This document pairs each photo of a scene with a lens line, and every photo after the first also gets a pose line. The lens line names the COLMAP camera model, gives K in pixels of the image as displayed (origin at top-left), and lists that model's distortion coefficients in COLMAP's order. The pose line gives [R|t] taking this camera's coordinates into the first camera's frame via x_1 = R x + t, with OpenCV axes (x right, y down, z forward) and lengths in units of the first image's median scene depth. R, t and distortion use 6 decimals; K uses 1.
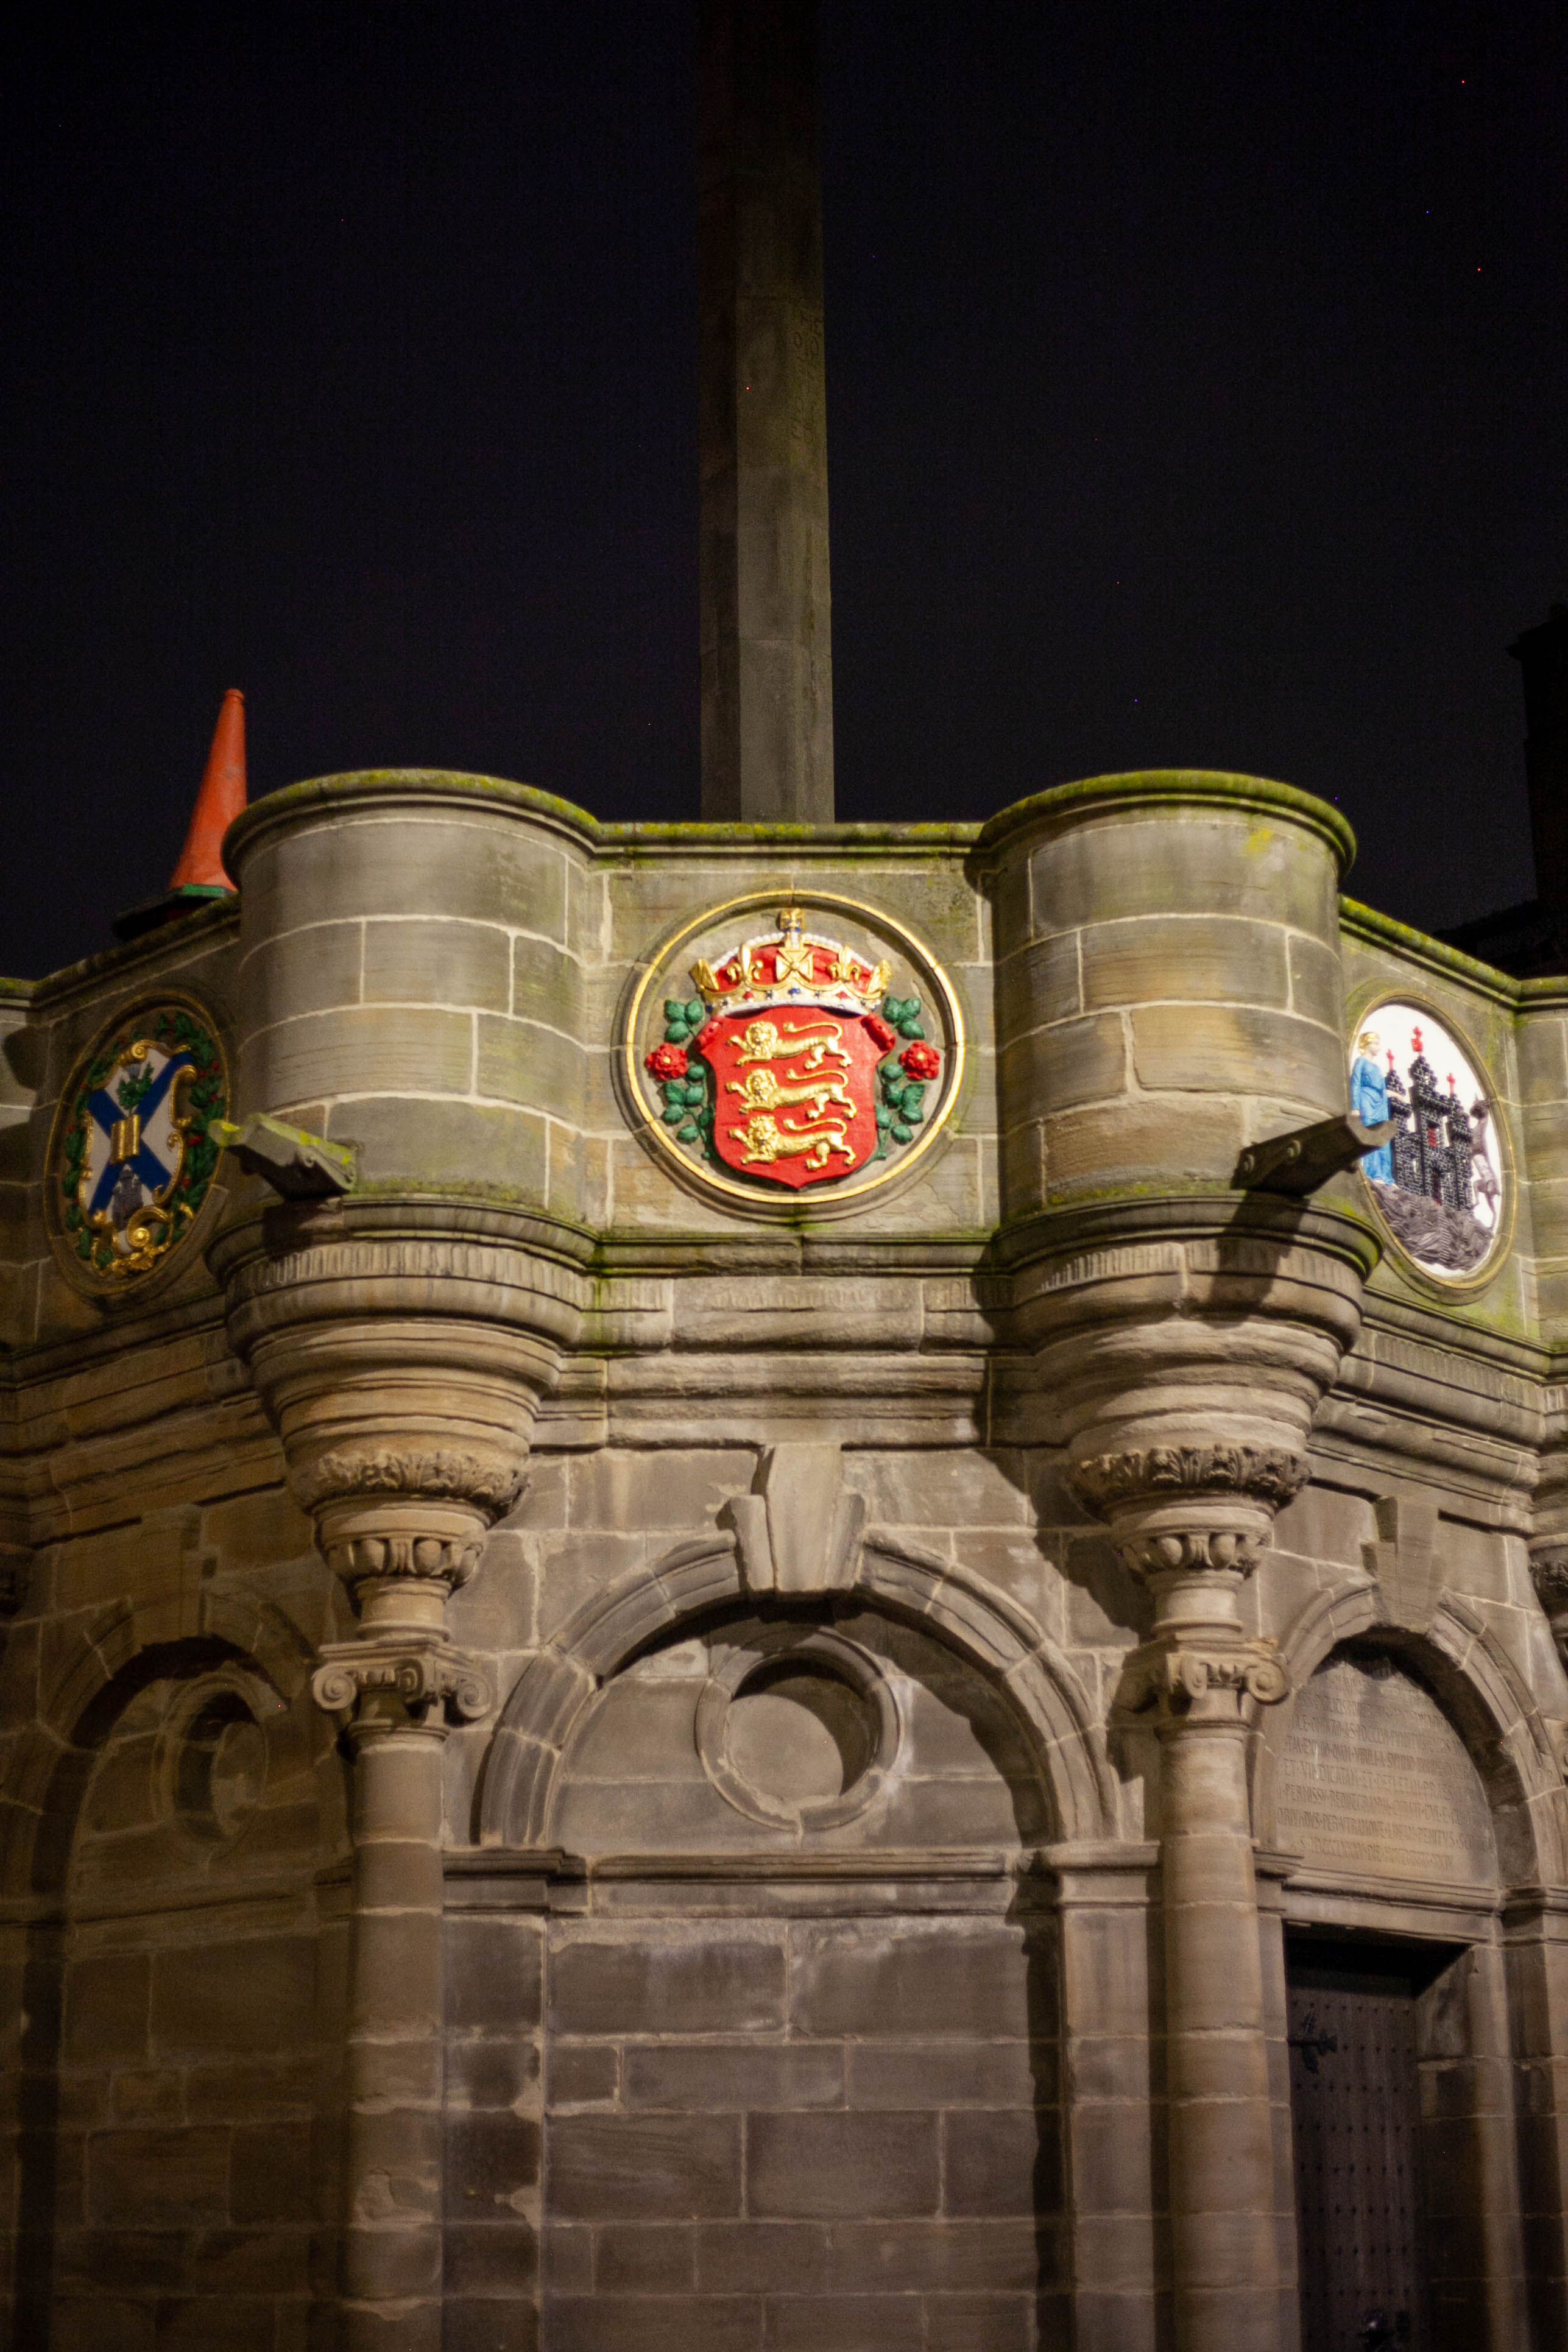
lens RADIAL K [[3356.0, 0, 797.4], [0, 3356.0, 1175.4], [0, 0, 1]] dist [-0.108408, 0.000000]
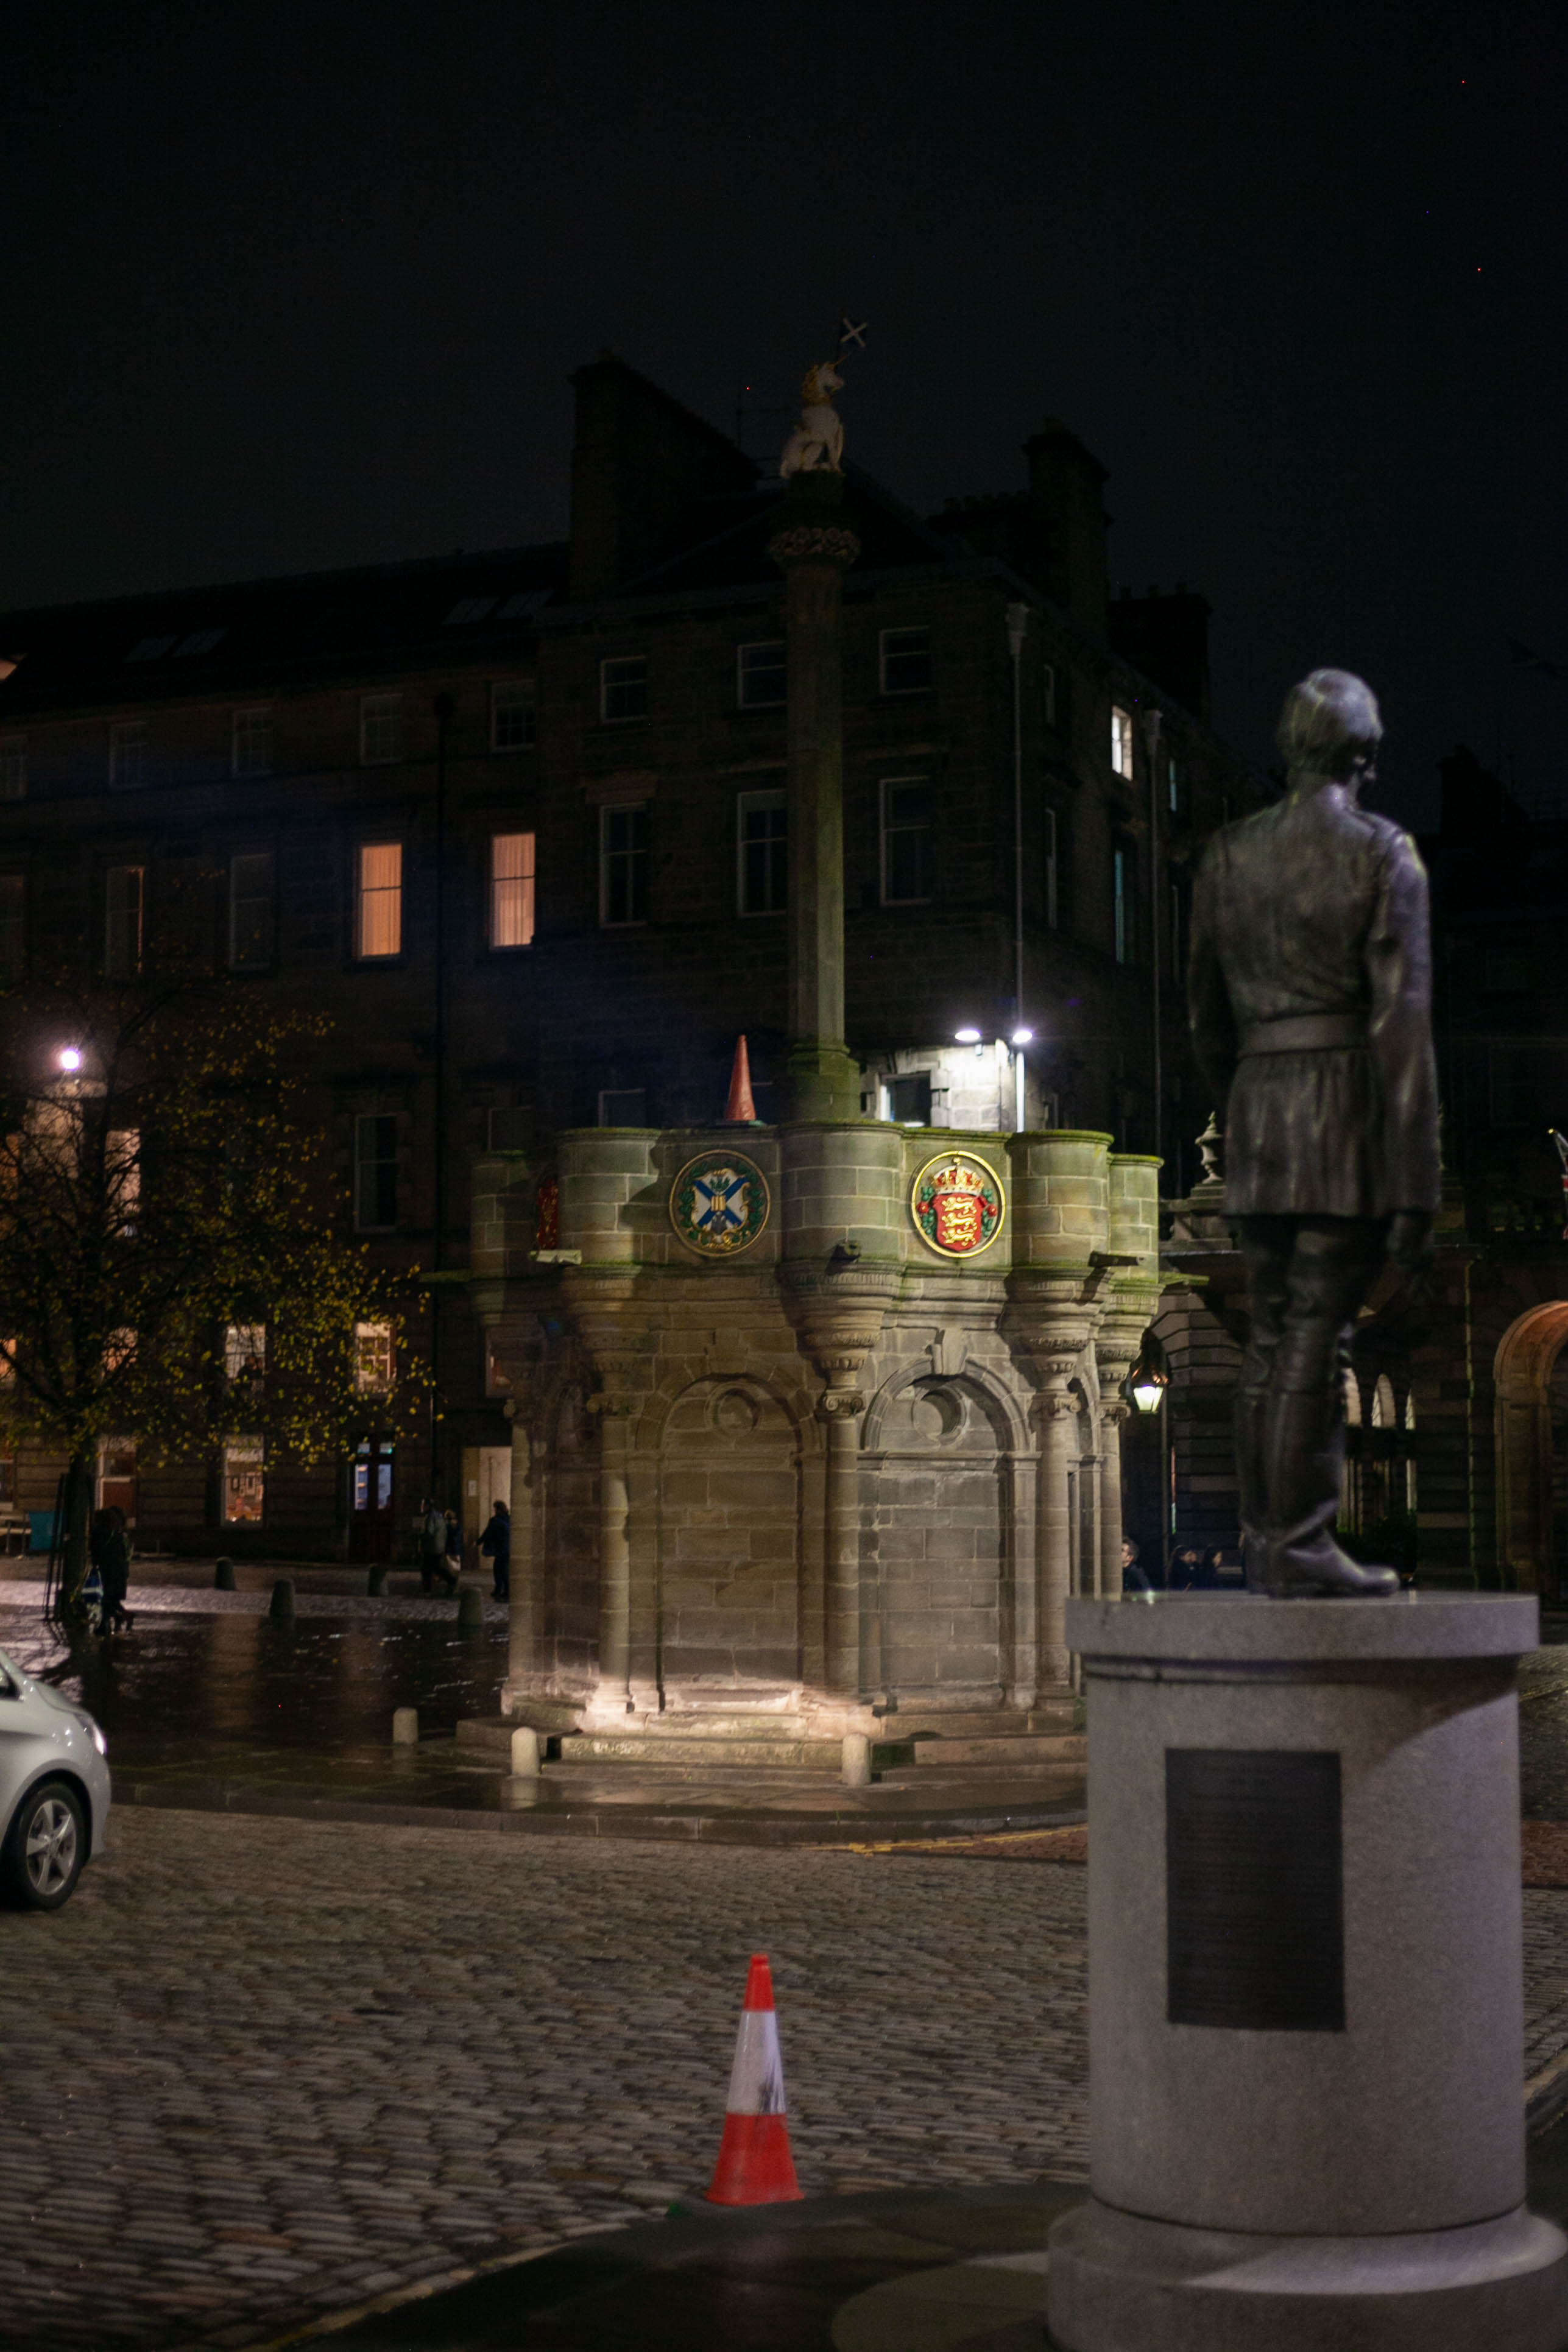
lens RADIAL K [[3356.0, 0, 777.4], [0, 3356.0, 1175.4], [0, 0, 1]] dist [-0.108408, 0.000000]
pose [[0.909576, 0.052534, 0.412203, -1.511913], [-0.139554, 0.972981, 0.183938, -0.644691], [-0.391403, -0.224830, 0.892331, -1.819688]]
